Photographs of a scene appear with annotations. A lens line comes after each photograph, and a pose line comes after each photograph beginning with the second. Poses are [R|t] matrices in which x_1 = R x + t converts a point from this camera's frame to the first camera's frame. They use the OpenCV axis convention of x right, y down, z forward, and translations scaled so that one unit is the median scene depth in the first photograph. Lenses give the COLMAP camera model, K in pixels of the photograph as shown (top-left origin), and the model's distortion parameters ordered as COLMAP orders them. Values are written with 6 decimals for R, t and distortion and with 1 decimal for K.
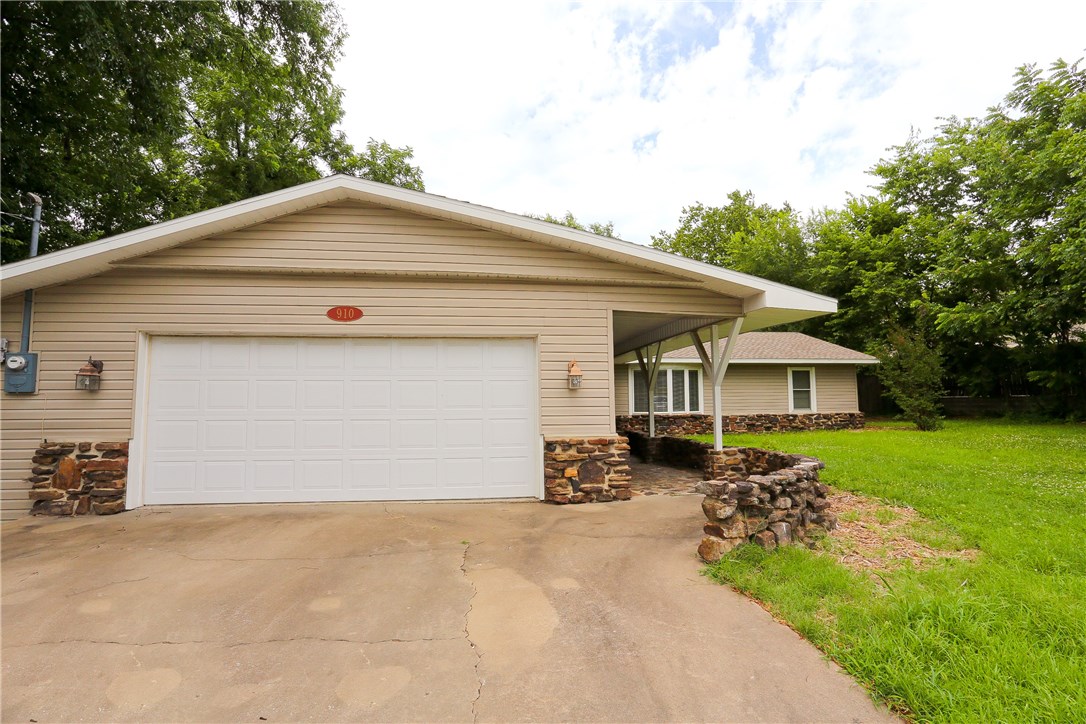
lens RADIAL K [[525.6, 0, 539.0], [0, 525.6, 364.0], [0, 0, 1]] dist [-0.069969, 0.029401]
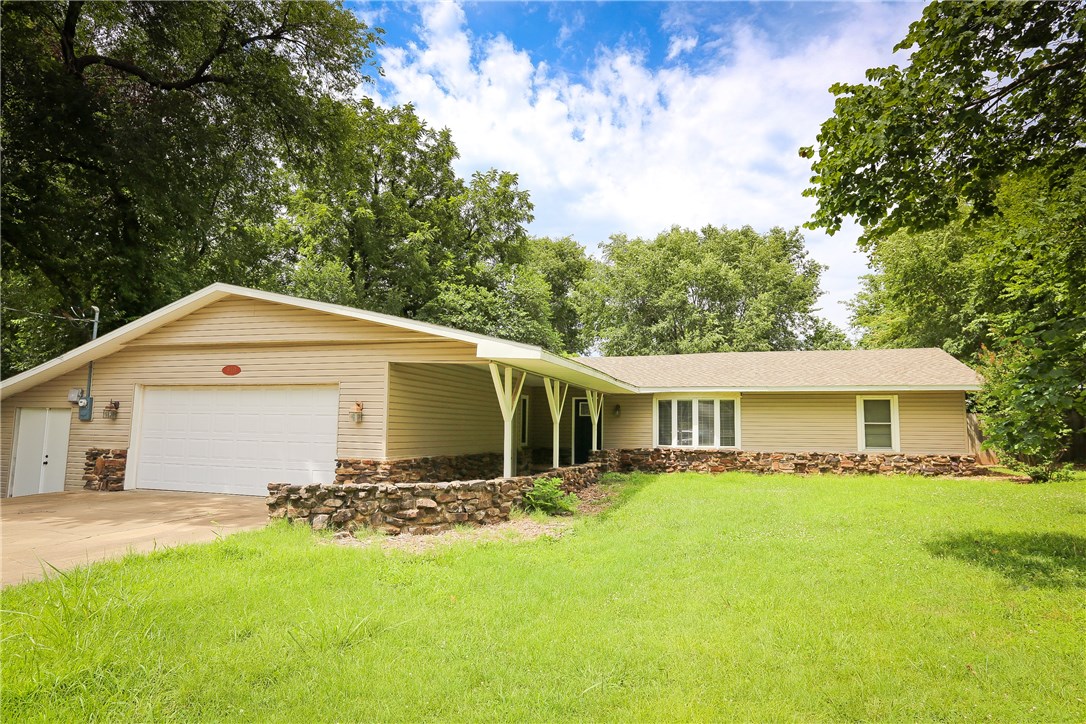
lens RADIAL K [[631.8, 0, 544.5], [0, 631.8, 363.7], [0, 0, 1]] dist [-0.039327, 0.000545]
pose [[0.908852, -0.023424, -0.416461, 1.202489], [0.010169, 0.999369, -0.034019, -0.043831], [0.416995, 0.026684, 0.908517, -0.275165]]
